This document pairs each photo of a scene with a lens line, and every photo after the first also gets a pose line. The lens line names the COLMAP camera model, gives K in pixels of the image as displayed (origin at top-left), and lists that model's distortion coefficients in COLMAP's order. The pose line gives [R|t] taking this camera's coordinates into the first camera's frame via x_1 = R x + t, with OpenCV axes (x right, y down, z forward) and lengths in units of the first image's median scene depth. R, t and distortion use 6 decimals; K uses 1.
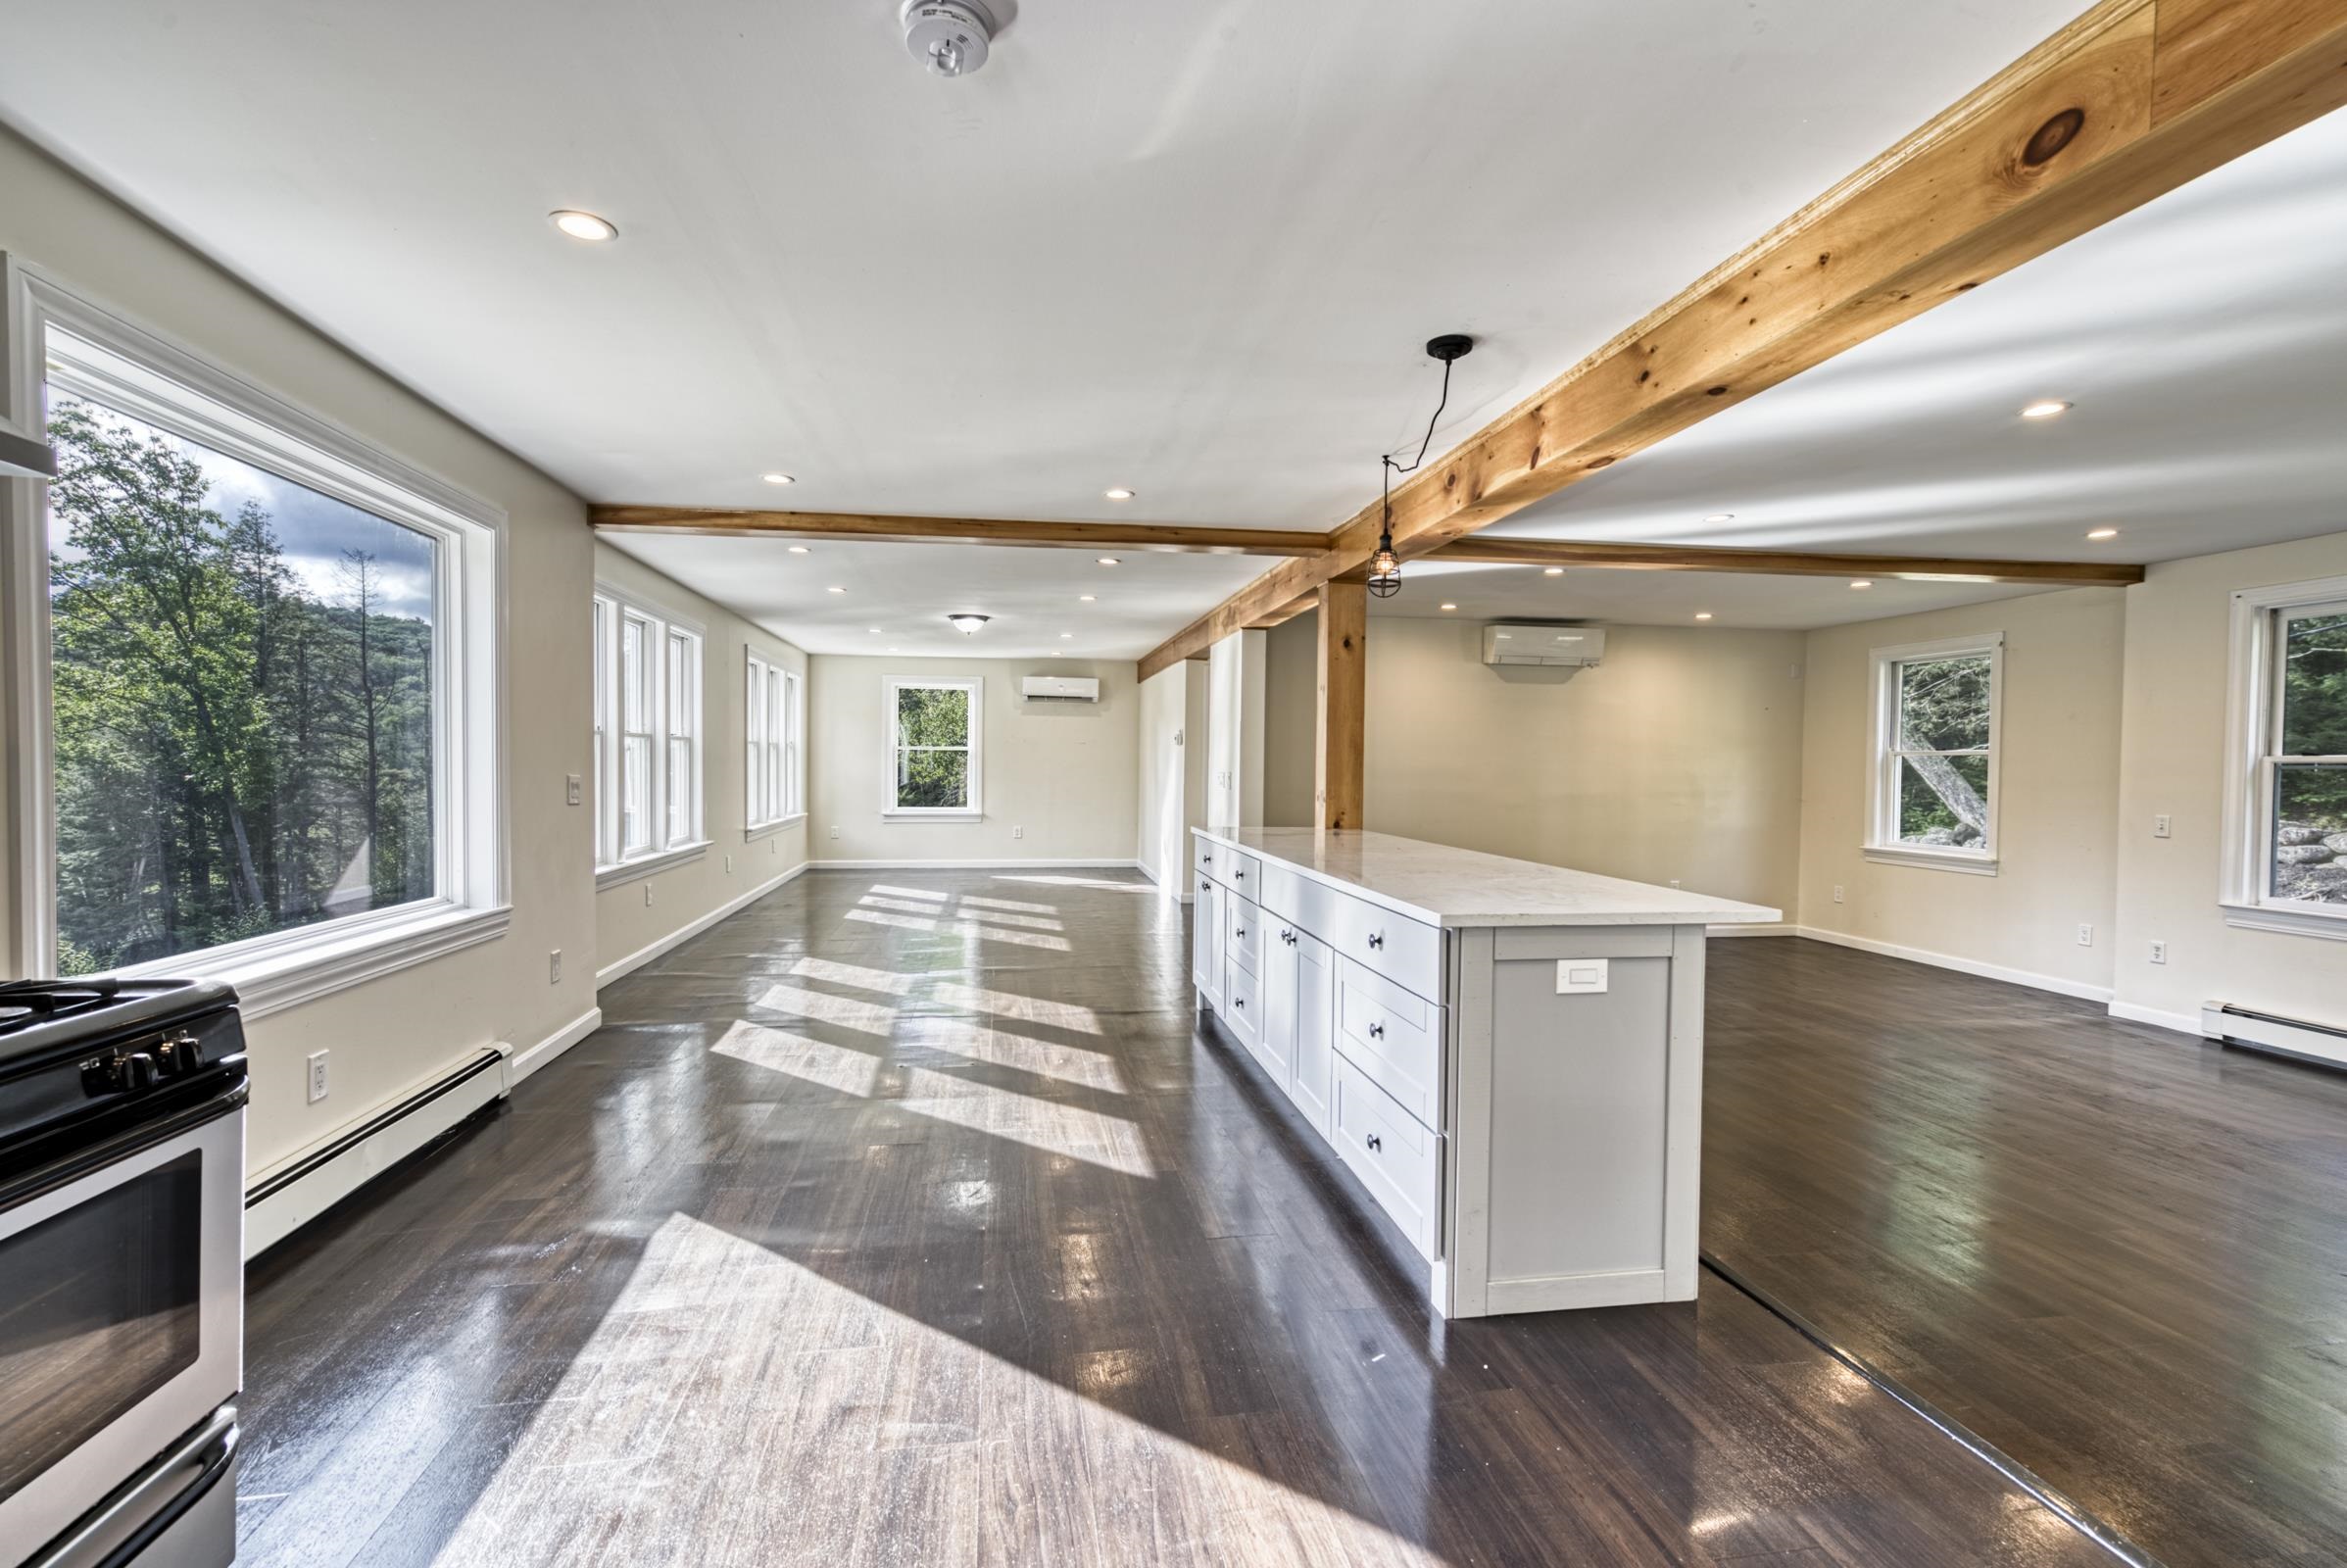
lens RADIAL K [[1068.5, 0, 1169.0], [0, 1068.5, 782.1], [0, 0, 1]] dist [-0.007918, 0.011163]
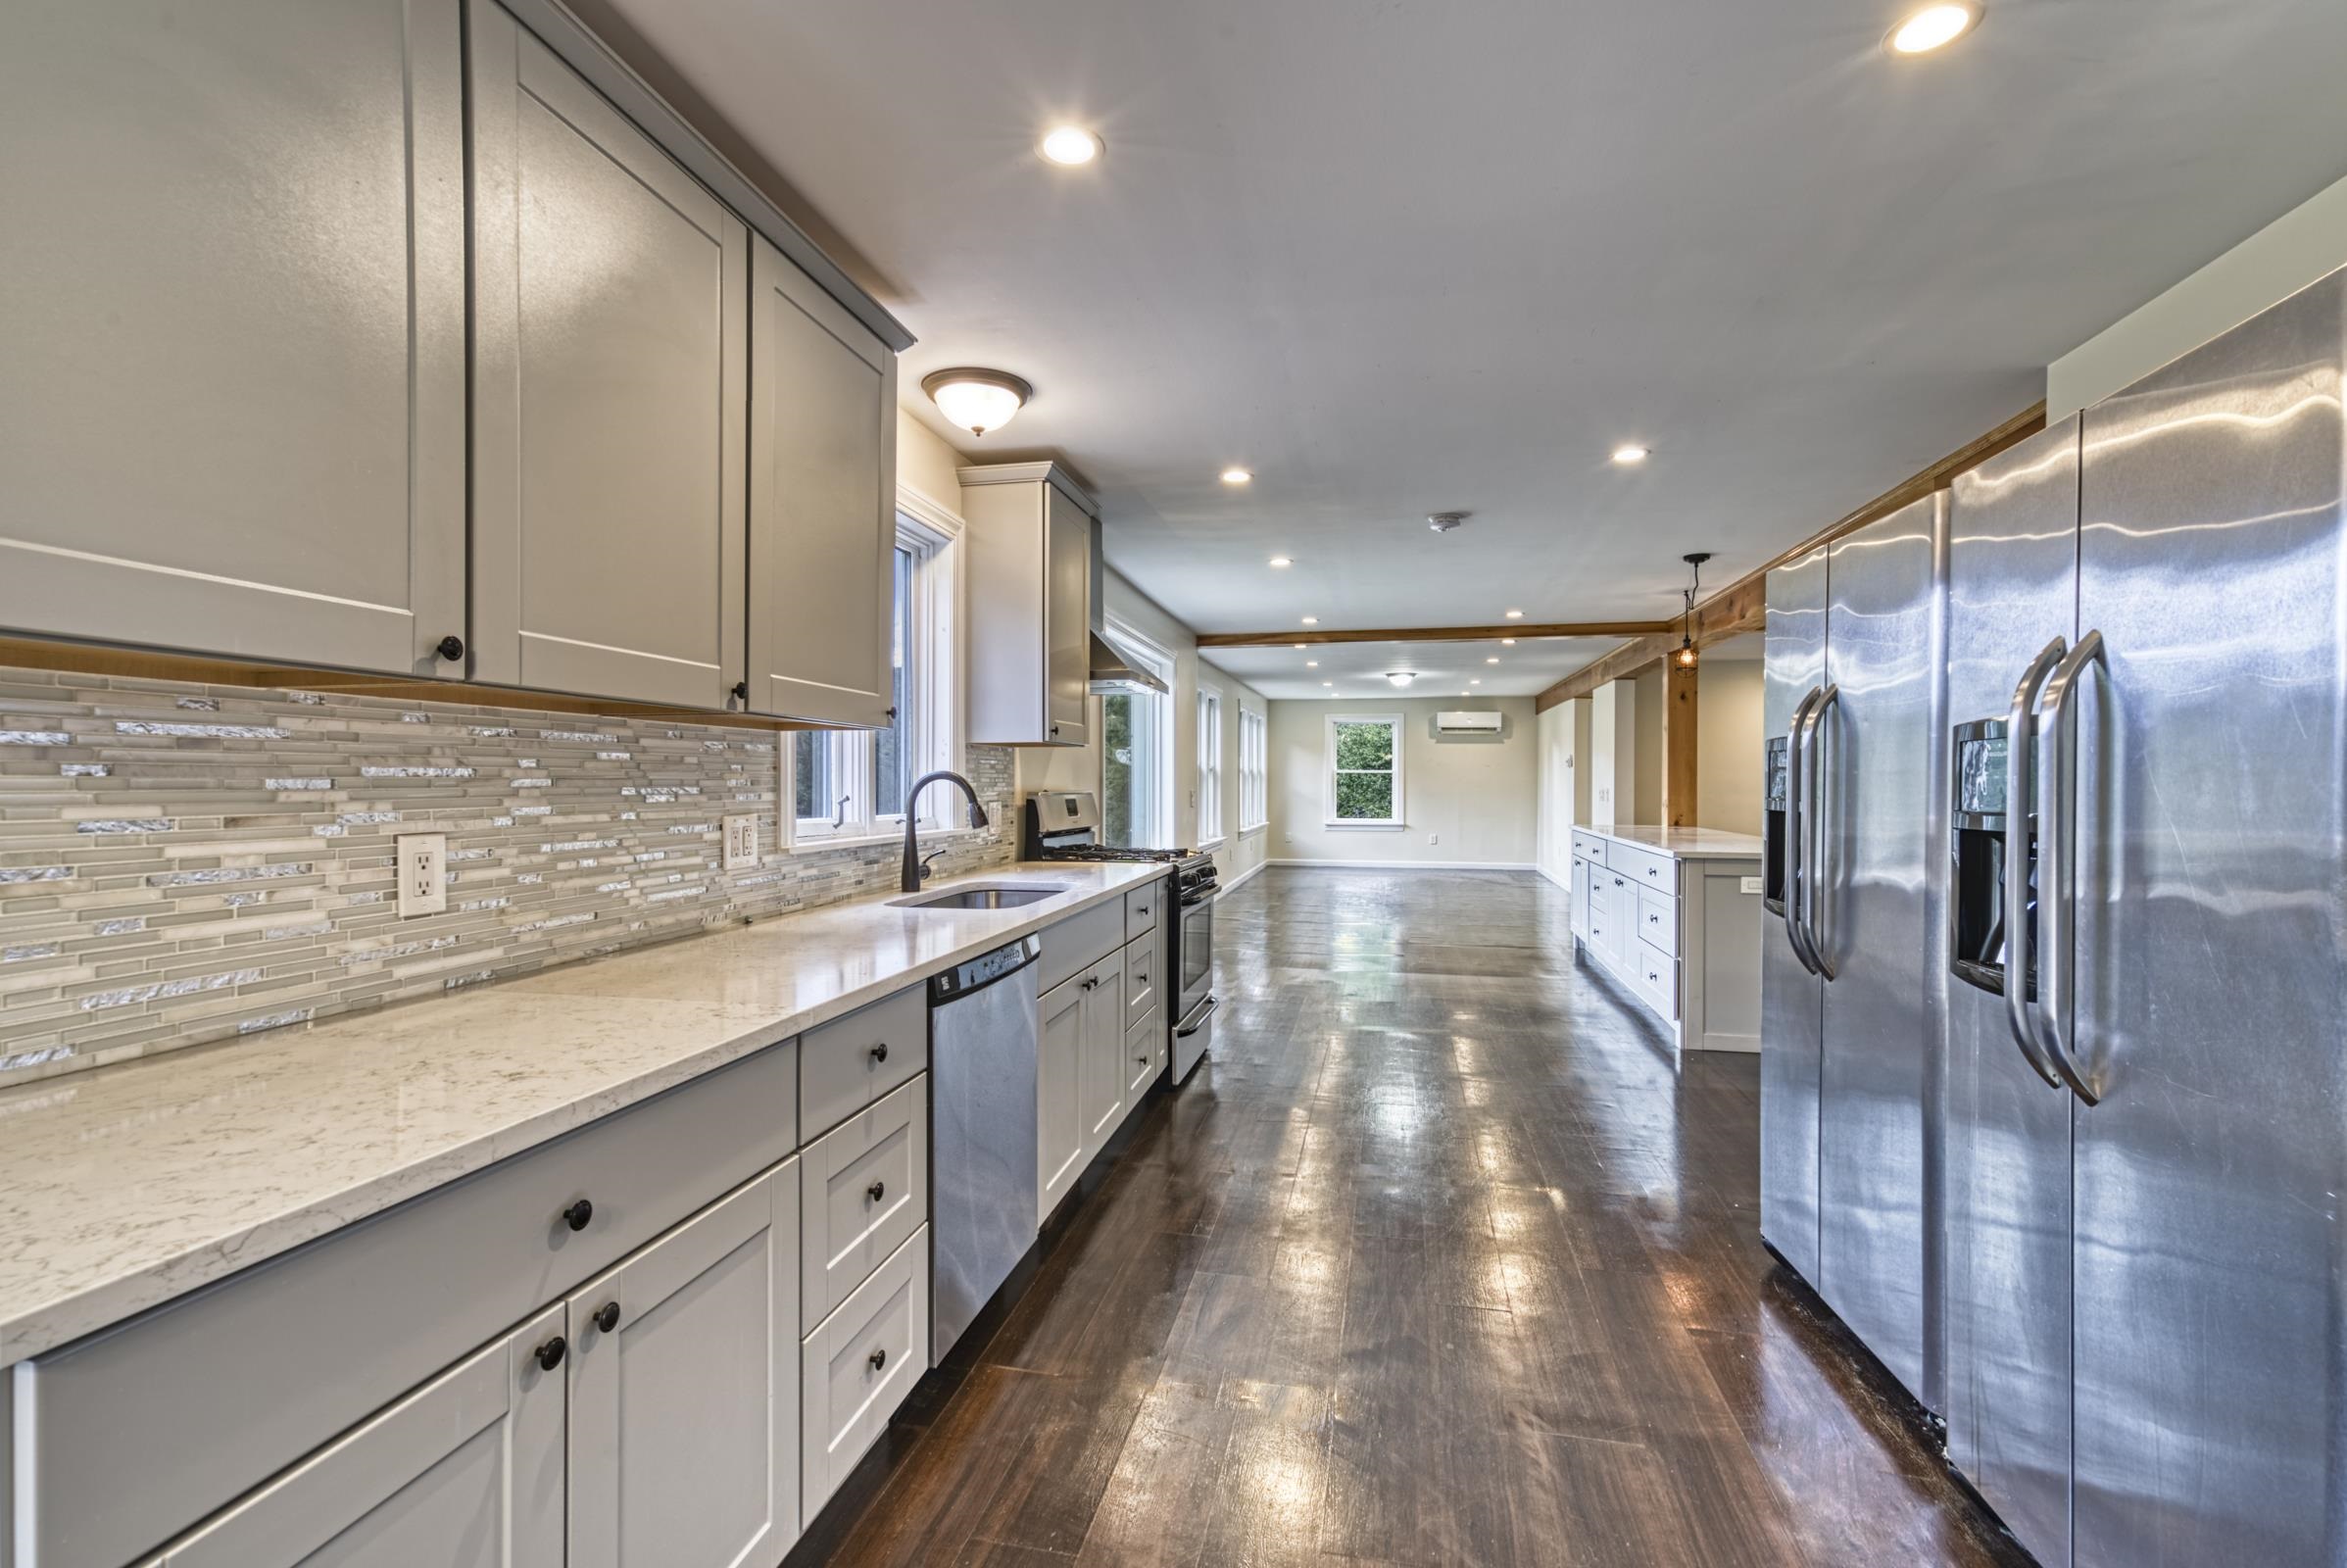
lens RADIAL K [[1068.5, 0, 1172.8], [0, 1068.5, 774.1], [0, 0, 1]] dist [-0.007918, 0.011163]
pose [[0.934333, -0.008482, -0.356300, 0.044683], [-0.001034, 0.999648, -0.026507, 0.015168], [0.356400, 0.025135, 0.933995, -0.691983]]
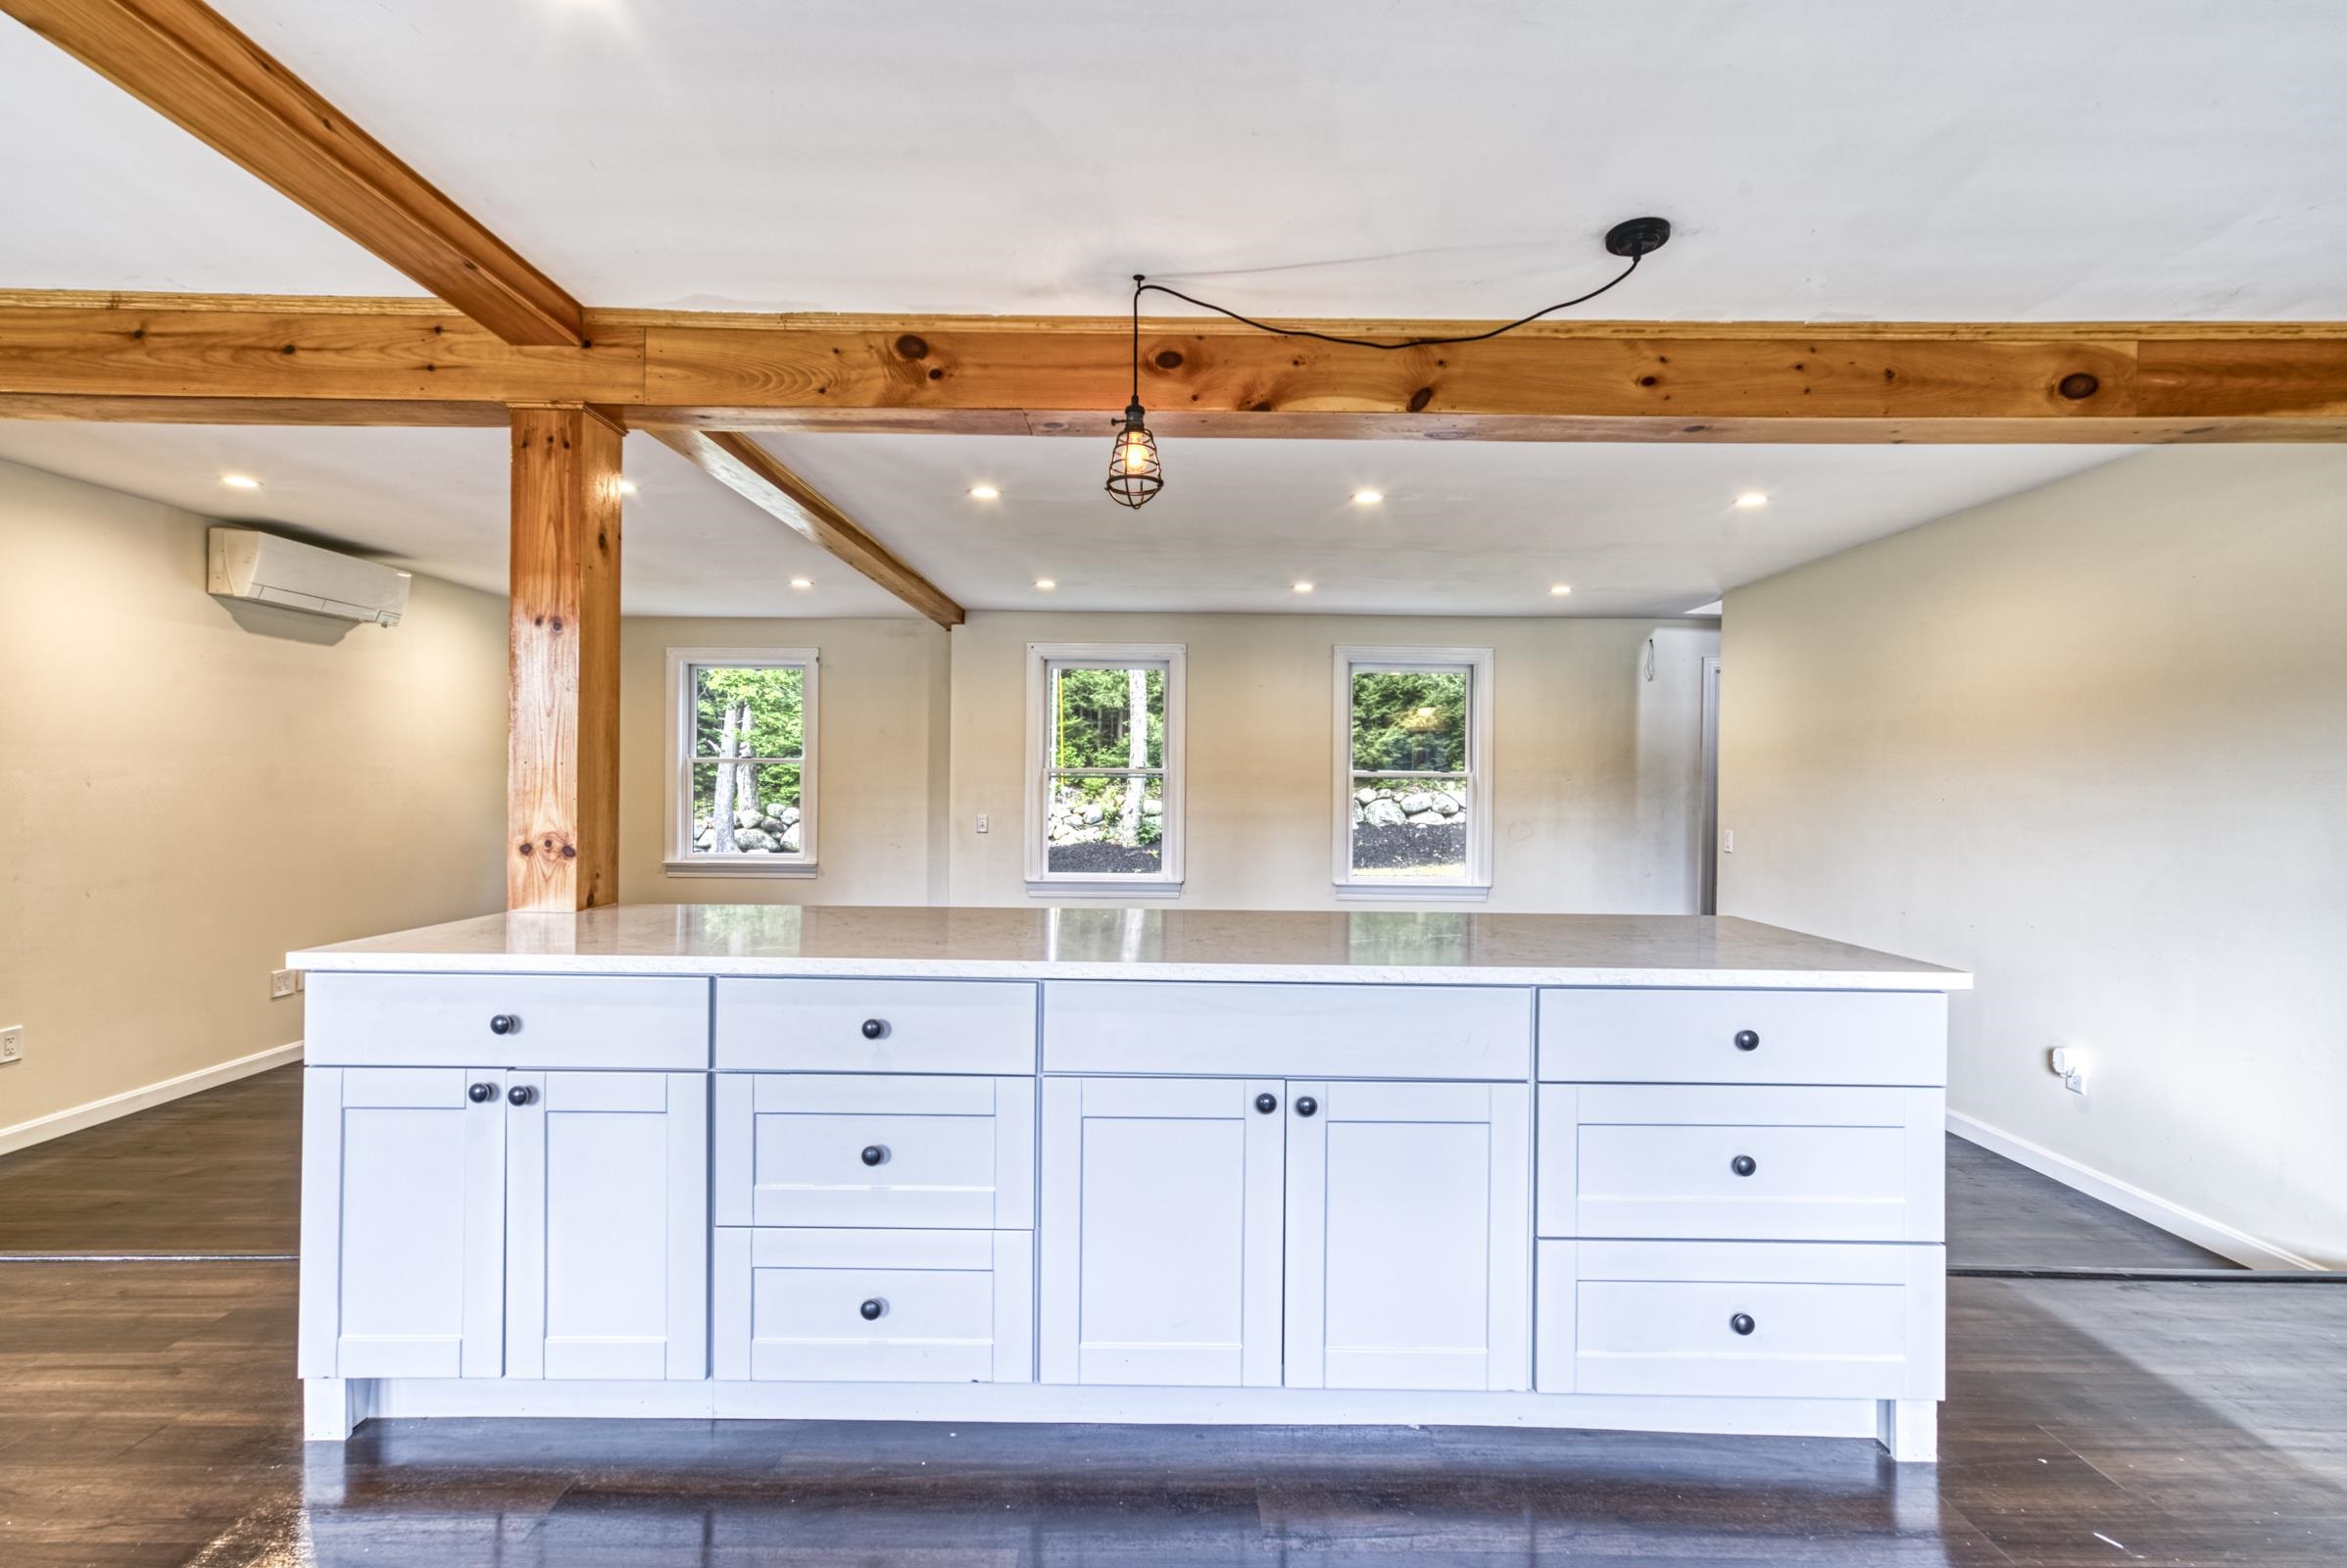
lens RADIAL K [[1068.5, 0, 1184.4], [0, 1068.5, 774.4], [0, 0, 1]] dist [-0.007918, 0.011163]
pose [[0.157759, -0.002743, 0.987474, -0.351821], [0.011206, 0.999937, 0.000987, -0.020072], [-0.987414, 0.010910, 0.157780, 0.781937]]
